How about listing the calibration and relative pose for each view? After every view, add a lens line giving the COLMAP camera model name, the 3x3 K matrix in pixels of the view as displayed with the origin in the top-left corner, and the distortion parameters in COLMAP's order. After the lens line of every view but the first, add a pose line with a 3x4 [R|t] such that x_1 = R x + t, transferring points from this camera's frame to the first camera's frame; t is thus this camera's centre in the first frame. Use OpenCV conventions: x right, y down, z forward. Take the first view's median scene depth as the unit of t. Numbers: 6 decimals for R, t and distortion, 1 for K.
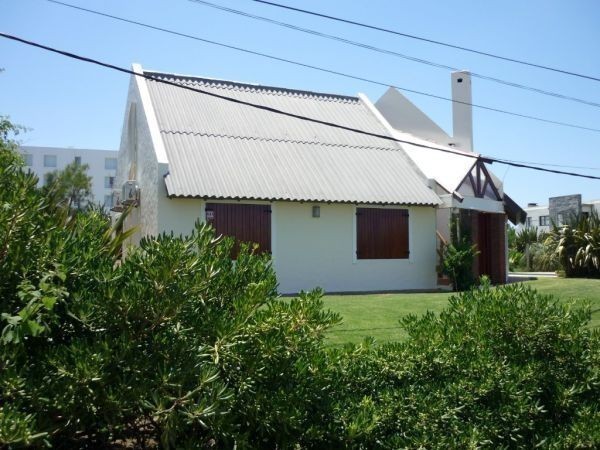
lens RADIAL K [[560.7, 0, 300.0], [0, 560.7, 225.0], [0, 0, 1]] dist [-0.009058, -0.000314]
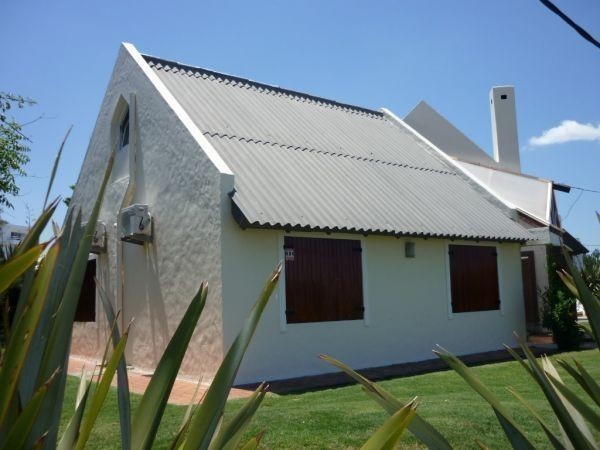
lens RADIAL K [[560.7, 0, 300.0], [0, 560.7, 225.0], [0, 0, 1]] dist [-0.009058, -0.000314]
pose [[0.975349, 0.004743, 0.220617, -0.260245], [0.011802, 0.997217, -0.073613, -0.003435], [-0.220352, 0.074402, 0.972579, 0.311098]]
